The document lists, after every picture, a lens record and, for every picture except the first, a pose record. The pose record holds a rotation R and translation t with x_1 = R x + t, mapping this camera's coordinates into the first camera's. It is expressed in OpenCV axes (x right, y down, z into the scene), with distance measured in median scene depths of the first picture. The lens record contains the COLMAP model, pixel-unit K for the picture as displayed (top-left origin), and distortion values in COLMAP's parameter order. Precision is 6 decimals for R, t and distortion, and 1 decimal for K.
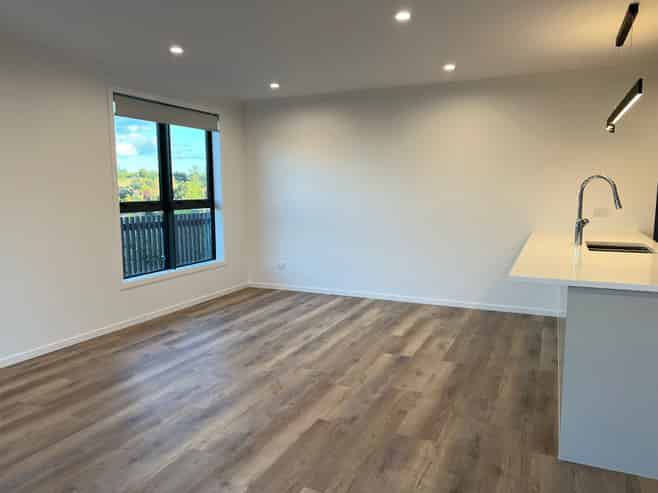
lens RADIAL K [[490.2, 0, 331.5], [0, 490.2, 246.5], [0, 0, 1]] dist [0.011508, -0.000348]
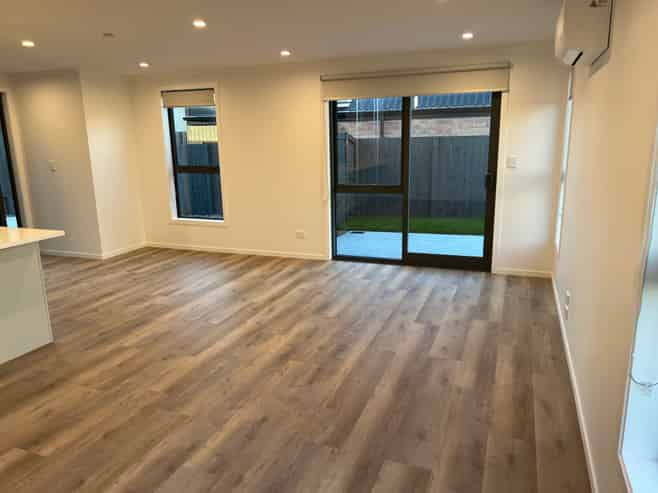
lens RADIAL K [[490.2, 0, 330.6], [0, 490.2, 249.5], [0, 0, 1]] dist [0.011508, -0.000348]
pose [[-0.997782, 0.031942, -0.058410, -0.258080], [0.010067, 0.939682, 0.341900, -0.277607], [0.065807, 0.340554, -0.937919, 1.762092]]
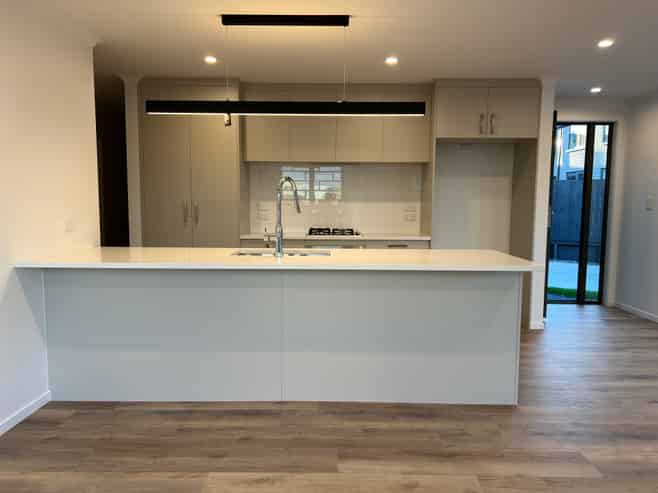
lens RADIAL K [[490.2, 0, 331.9], [0, 490.2, 249.9], [0, 0, 1]] dist [0.011508, -0.000348]
pose [[-0.399737, -0.082619, 0.912899, -0.325256], [0.112436, 0.983989, 0.138286, -0.127004], [-0.909708, 0.157921, -0.384048, 1.319245]]
